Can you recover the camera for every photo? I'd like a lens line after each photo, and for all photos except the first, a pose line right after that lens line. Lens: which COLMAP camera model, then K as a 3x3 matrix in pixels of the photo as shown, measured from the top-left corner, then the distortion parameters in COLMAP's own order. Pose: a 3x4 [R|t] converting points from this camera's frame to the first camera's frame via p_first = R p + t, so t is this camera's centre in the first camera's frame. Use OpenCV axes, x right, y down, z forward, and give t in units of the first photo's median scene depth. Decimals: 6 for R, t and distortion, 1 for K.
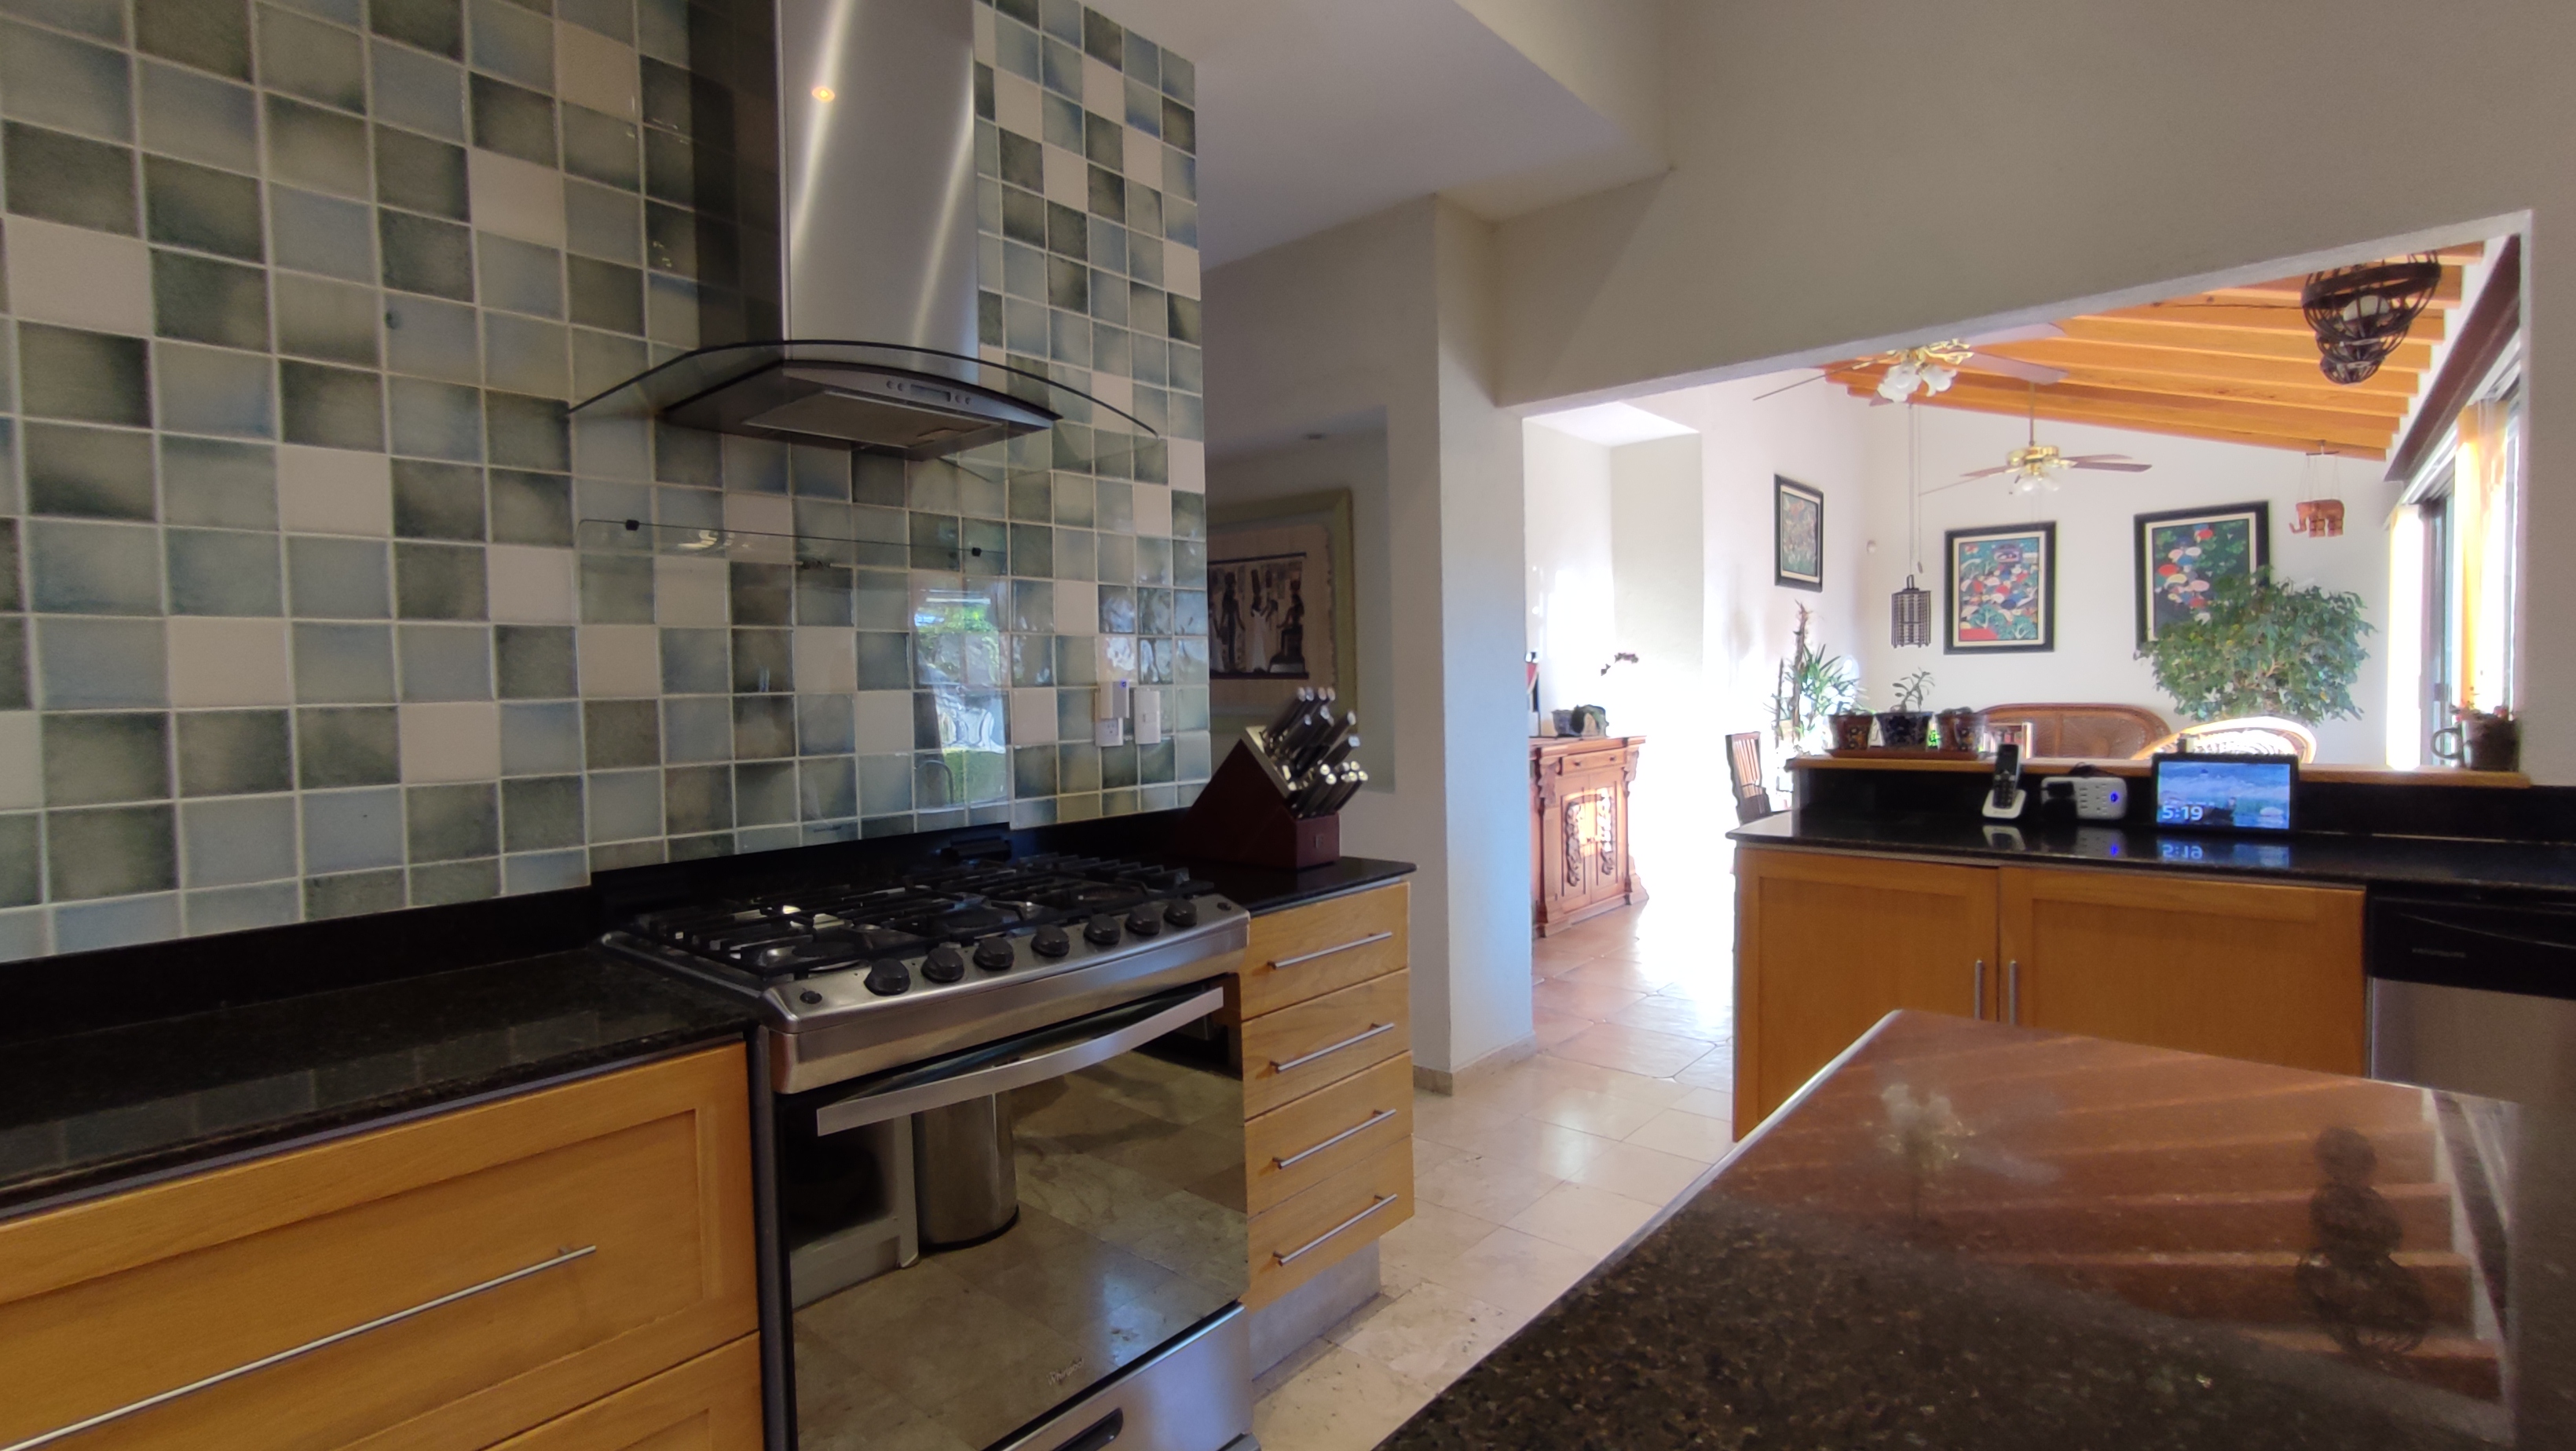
lens RADIAL K [[1154.1, 0, 1283.8], [0, 1154.1, 709.3], [0, 0, 1]] dist [-0.008264, 0.005123]
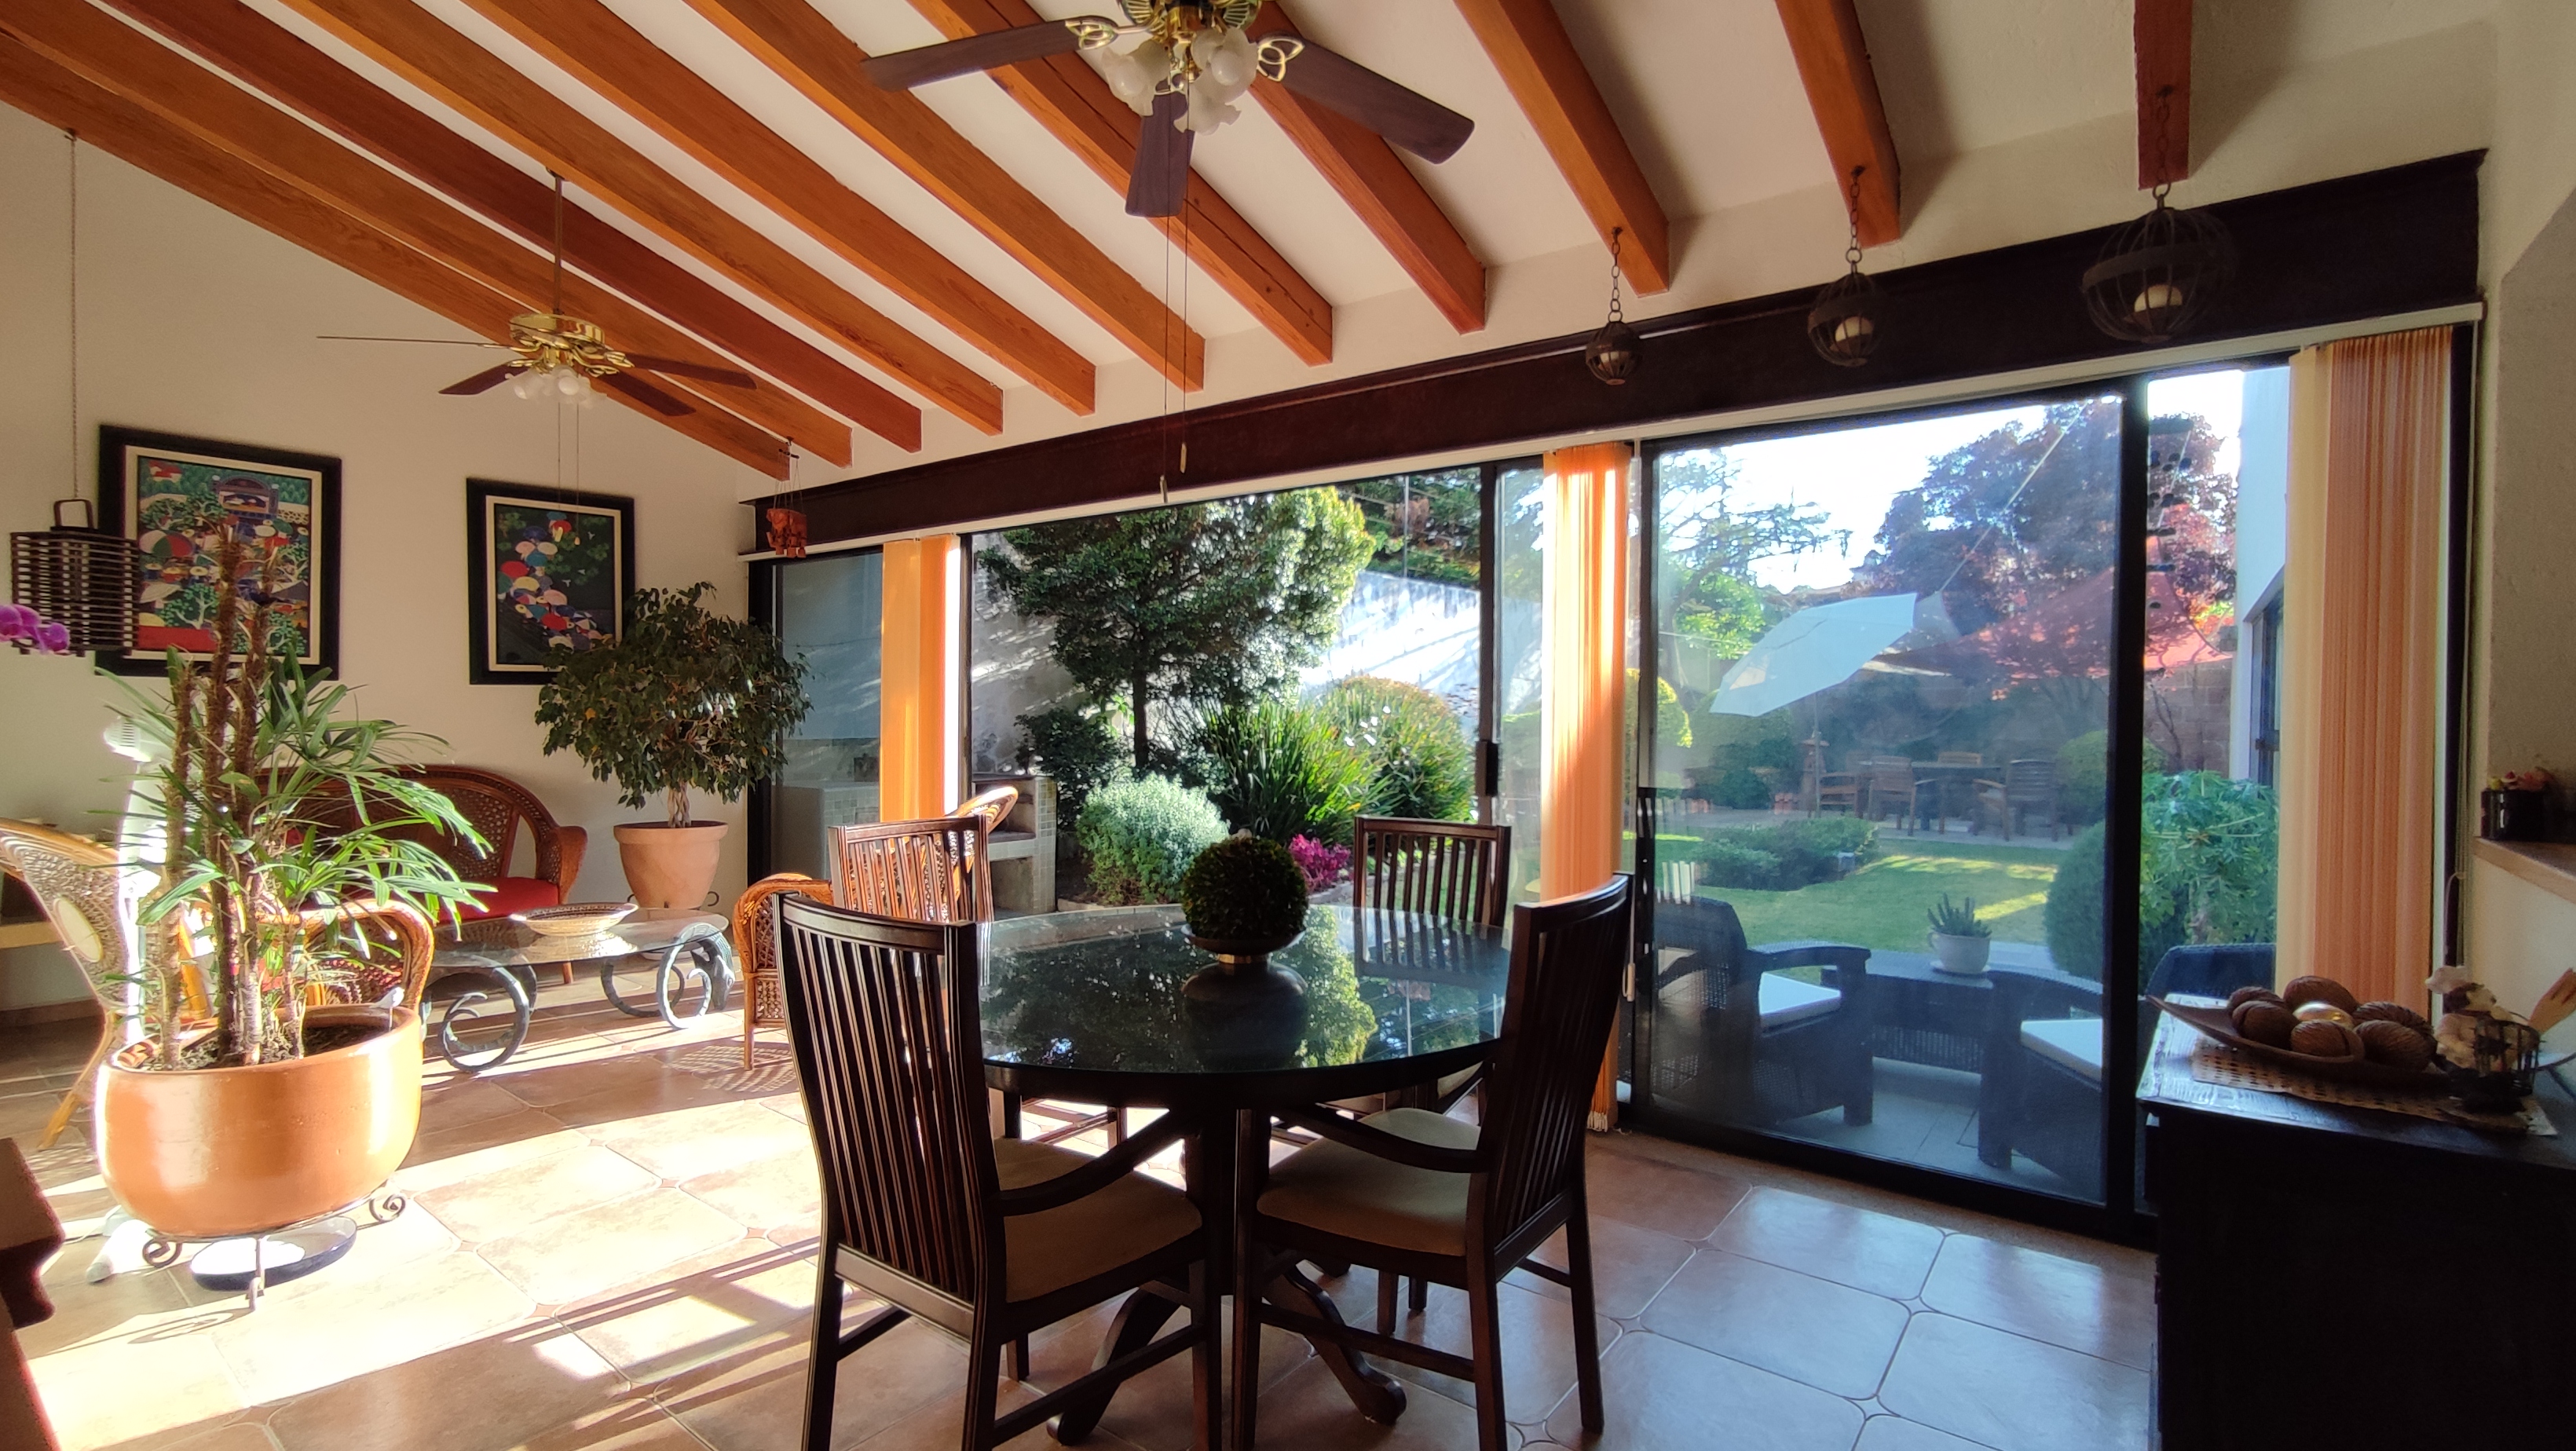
lens RADIAL K [[1154.1, 0, 1302.2], [0, 1154.1, 722.9], [0, 0, 1]] dist [-0.008264, 0.005123]
pose [[-0.057697, 0.008749, 0.998296, 0.057629], [0.014532, 0.999863, -0.007923, -0.016968], [-0.998228, 0.014051, -0.057816, 0.565627]]
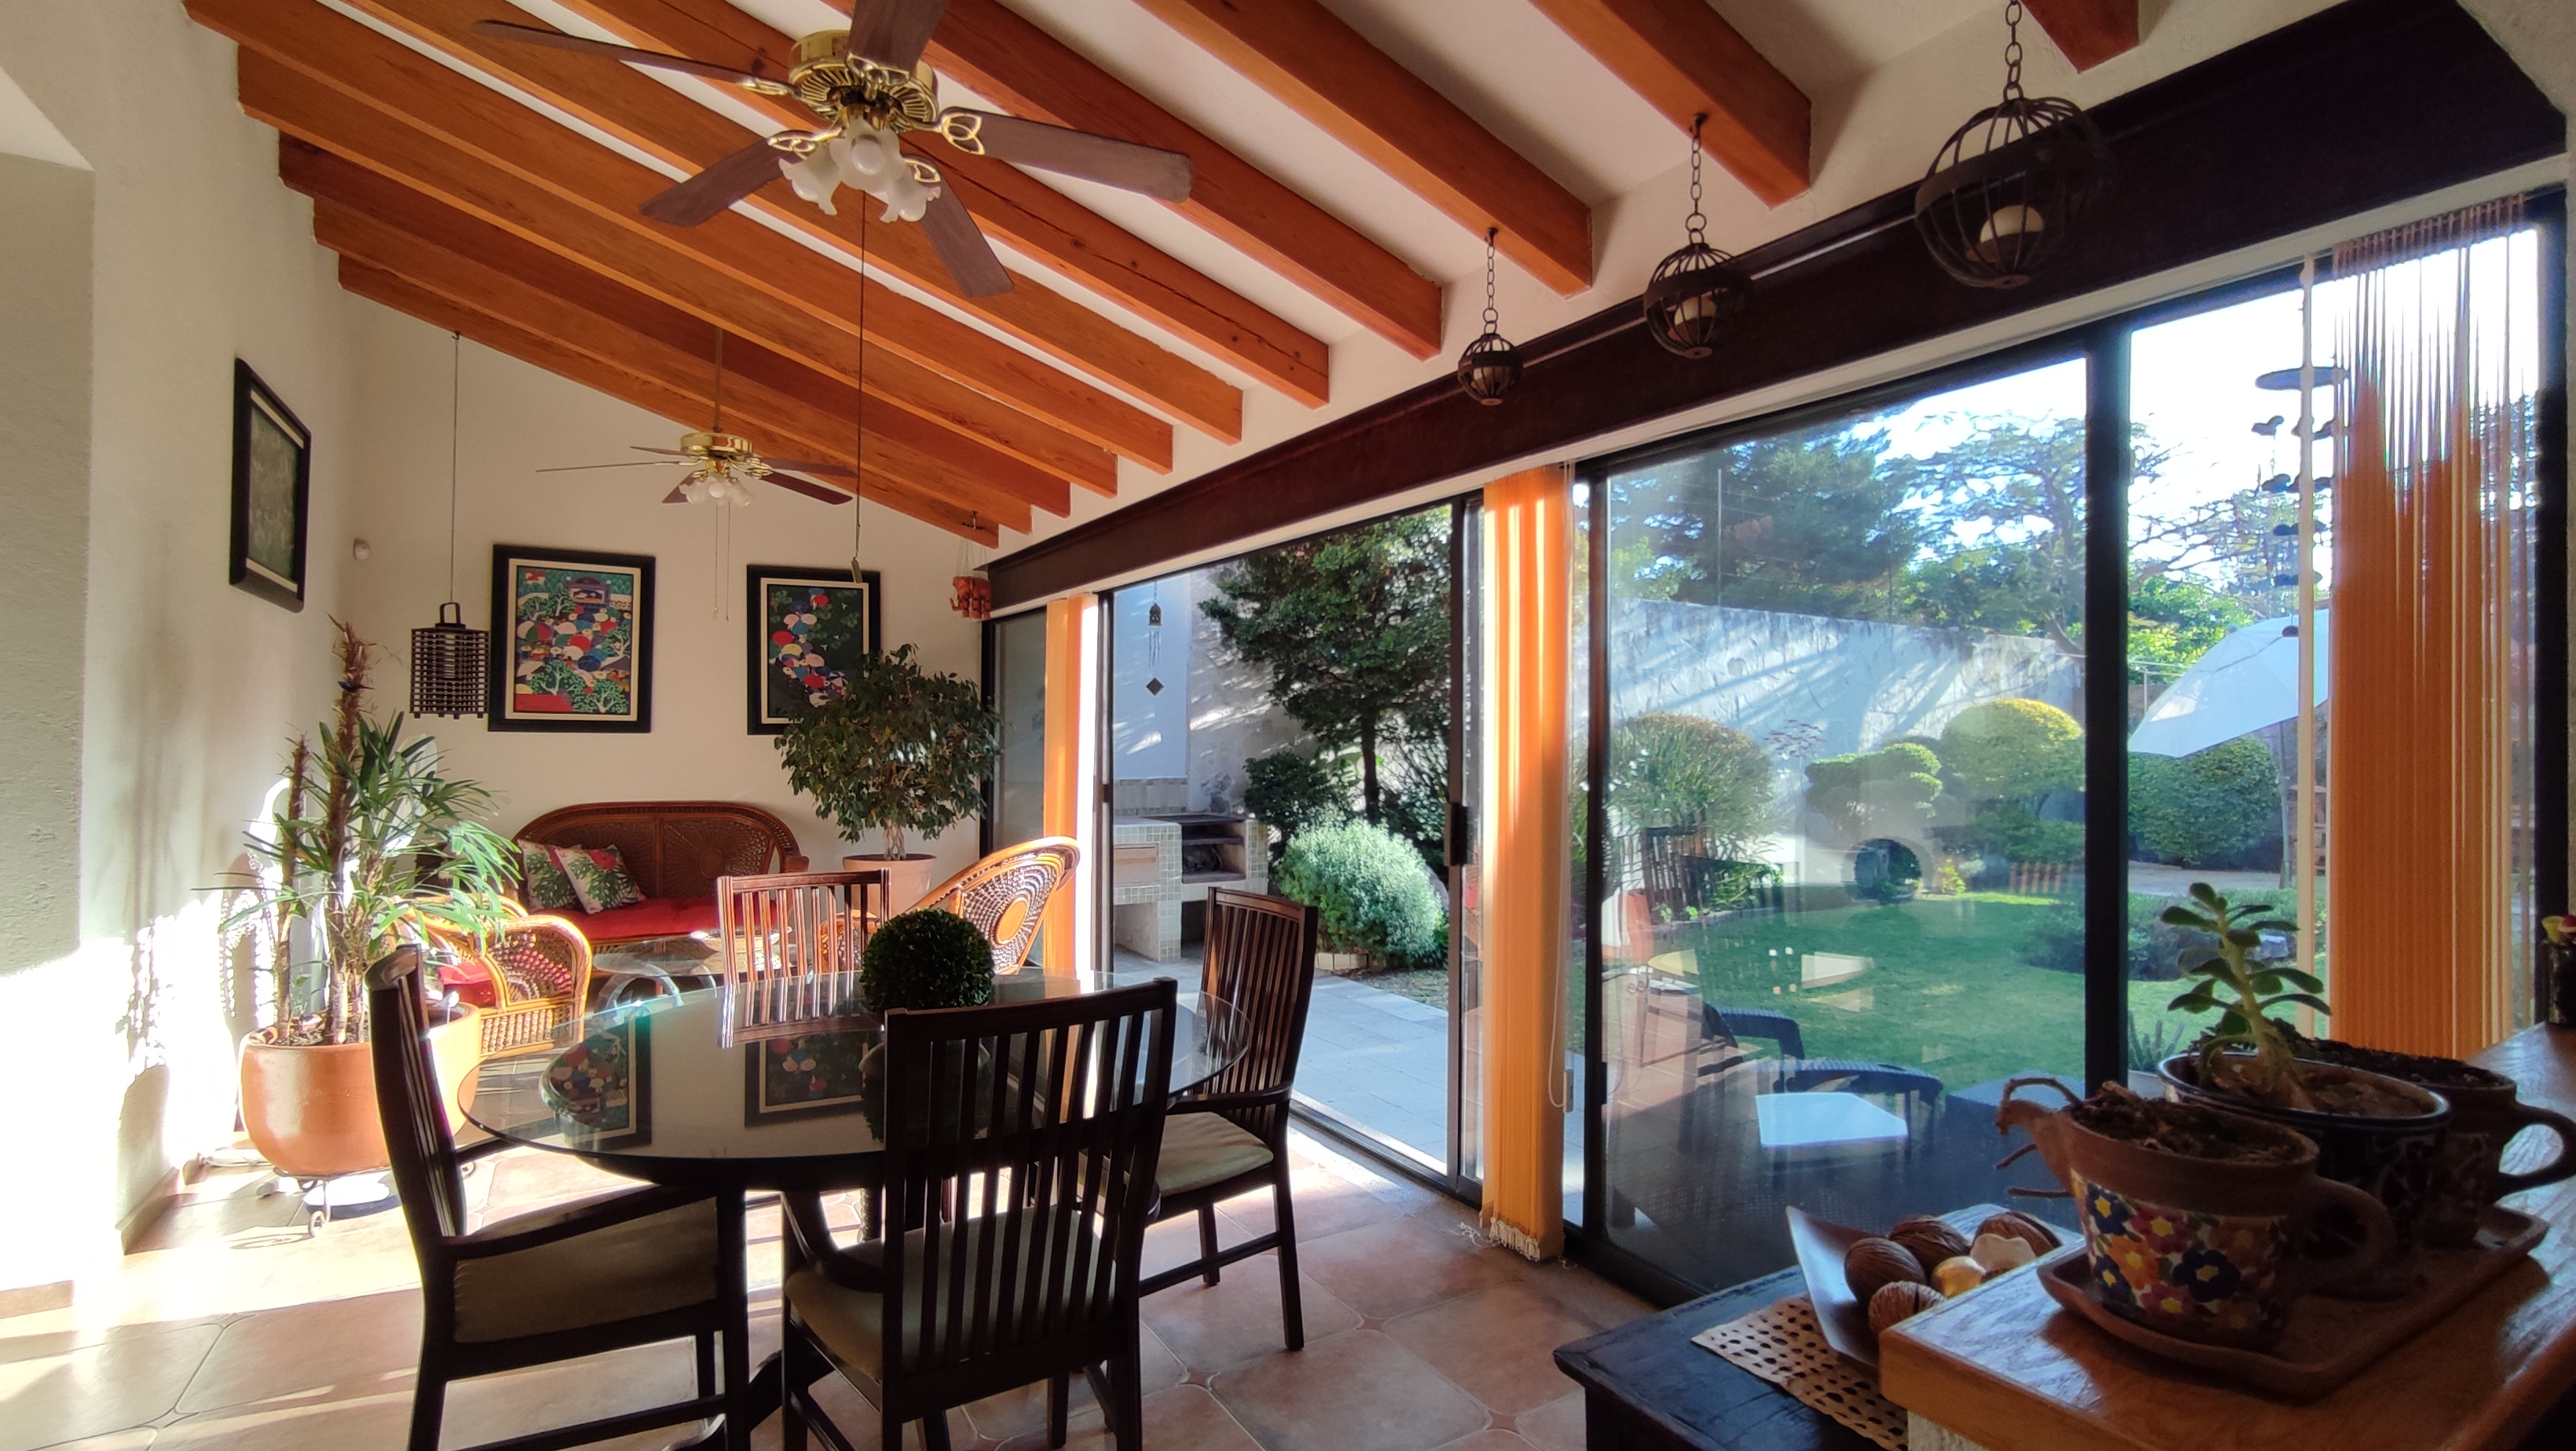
lens RADIAL K [[1154.1, 0, 1279.6], [0, 1154.1, 730.8], [0, 0, 1]] dist [-0.008264, 0.005123]
pose [[0.302884, 0.030056, 0.952553, 0.093892], [0.006951, 0.999406, -0.033744, -0.024587], [-0.953002, 0.016842, 0.302495, 0.409987]]
